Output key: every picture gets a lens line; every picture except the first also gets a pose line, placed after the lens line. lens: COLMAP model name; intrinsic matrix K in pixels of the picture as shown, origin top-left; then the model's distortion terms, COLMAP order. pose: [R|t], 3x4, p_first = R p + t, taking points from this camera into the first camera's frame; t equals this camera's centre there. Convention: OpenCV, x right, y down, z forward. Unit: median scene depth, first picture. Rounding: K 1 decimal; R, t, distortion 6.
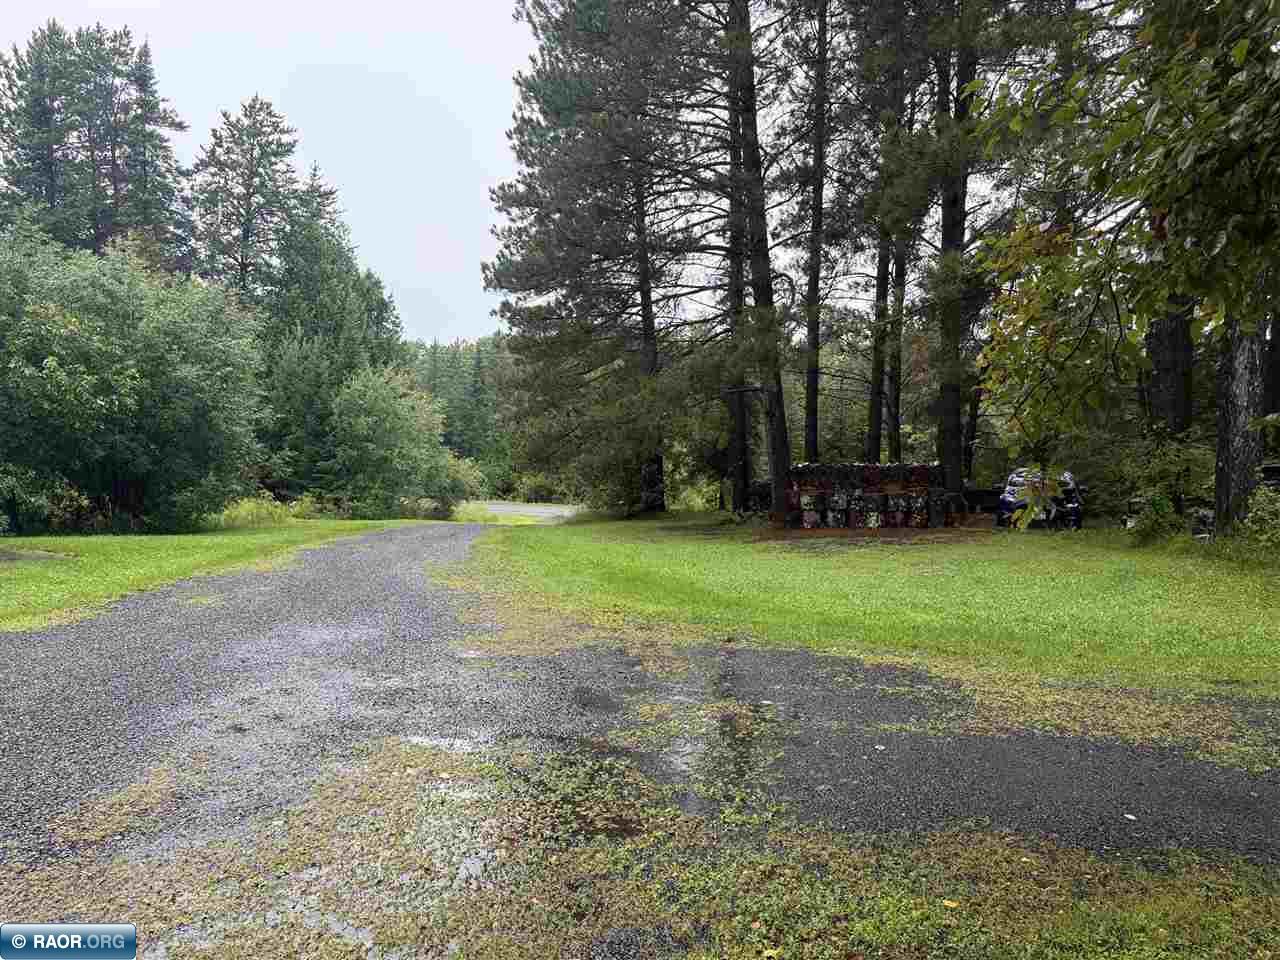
lens RADIAL K [[910.4, 0, 640.0], [0, 910.4, 480.0], [0, 0, 1]] dist [0.035232, -0.028070]
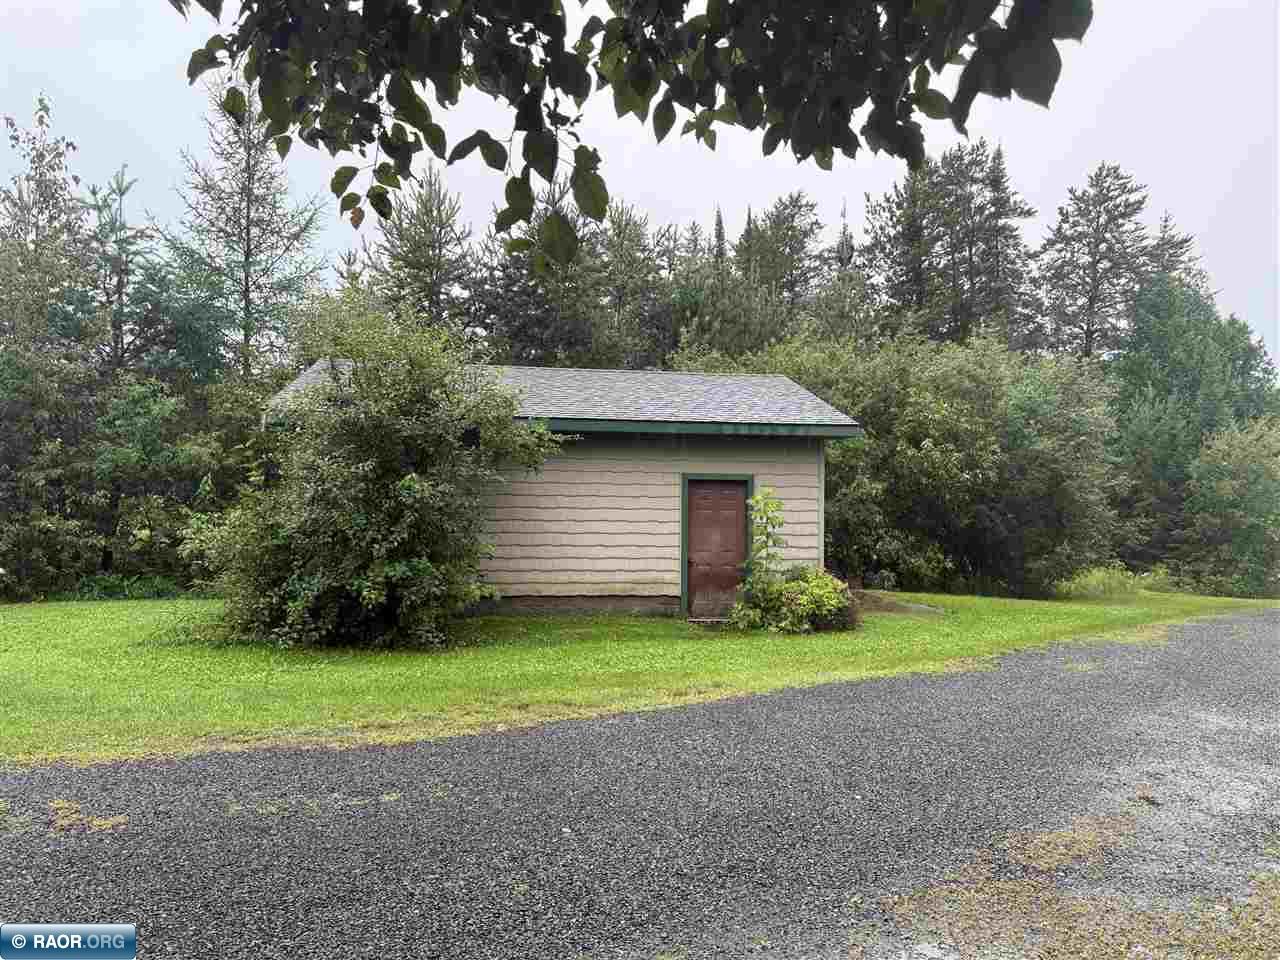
lens RADIAL K [[910.4, 0, 640.0], [0, 910.4, 480.0], [0, 0, 1]] dist [0.035232, -0.028070]
pose [[0.655580, -0.032139, -0.754442, -0.004774], [-0.022820, 0.997794, -0.062335, -0.000621], [0.754781, 0.058082, 0.653401, -0.014206]]
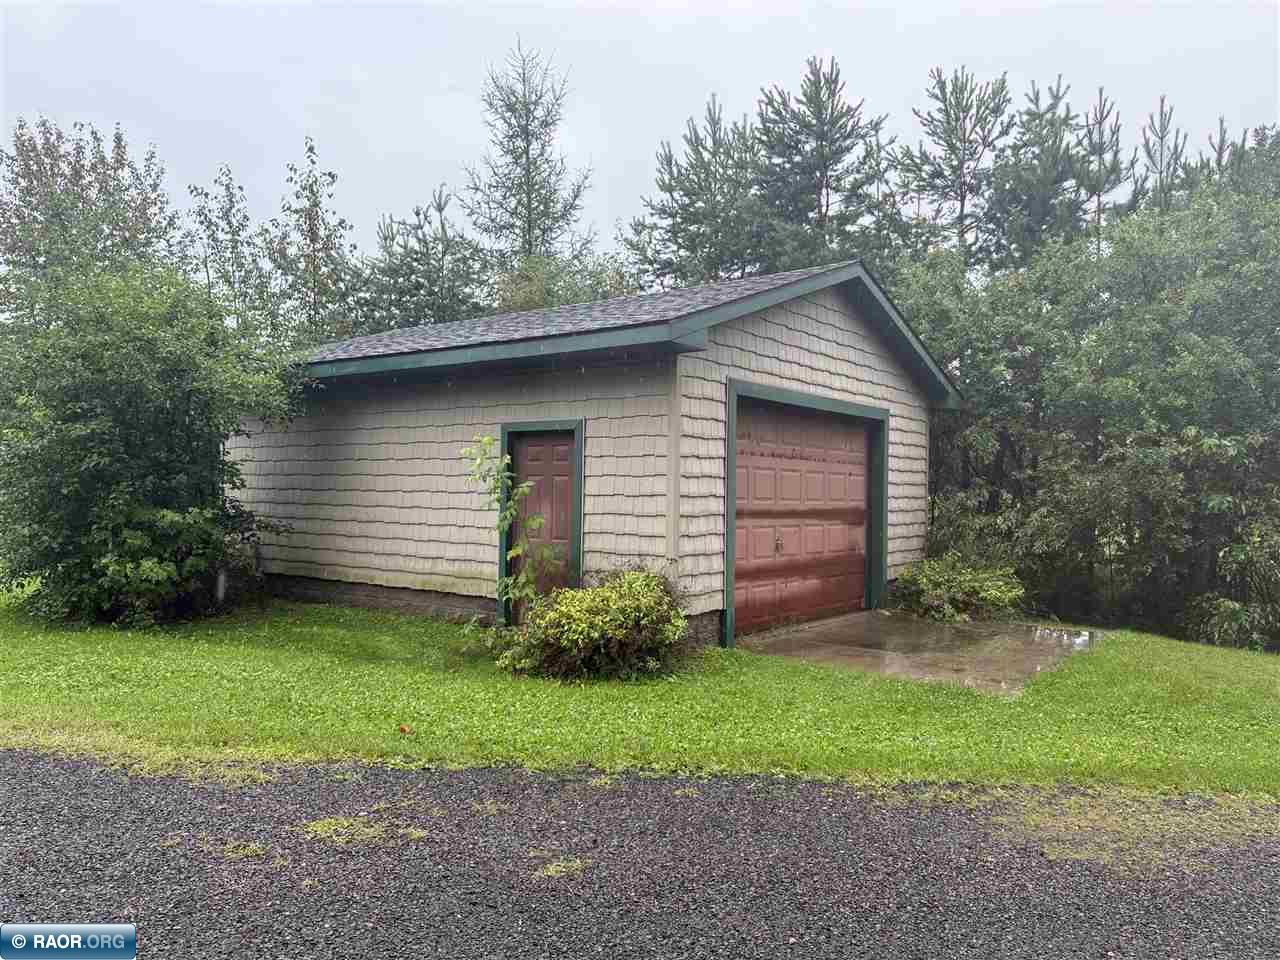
lens RADIAL K [[910.4, 0, 640.0], [0, 910.4, 480.0], [0, 0, 1]] dist [0.035232, -0.028070]
pose [[-0.082173, -0.034497, -0.996021, -0.030477], [-0.051542, 0.998210, -0.030321, -0.007838], [0.995284, 0.048845, -0.083804, 0.490888]]
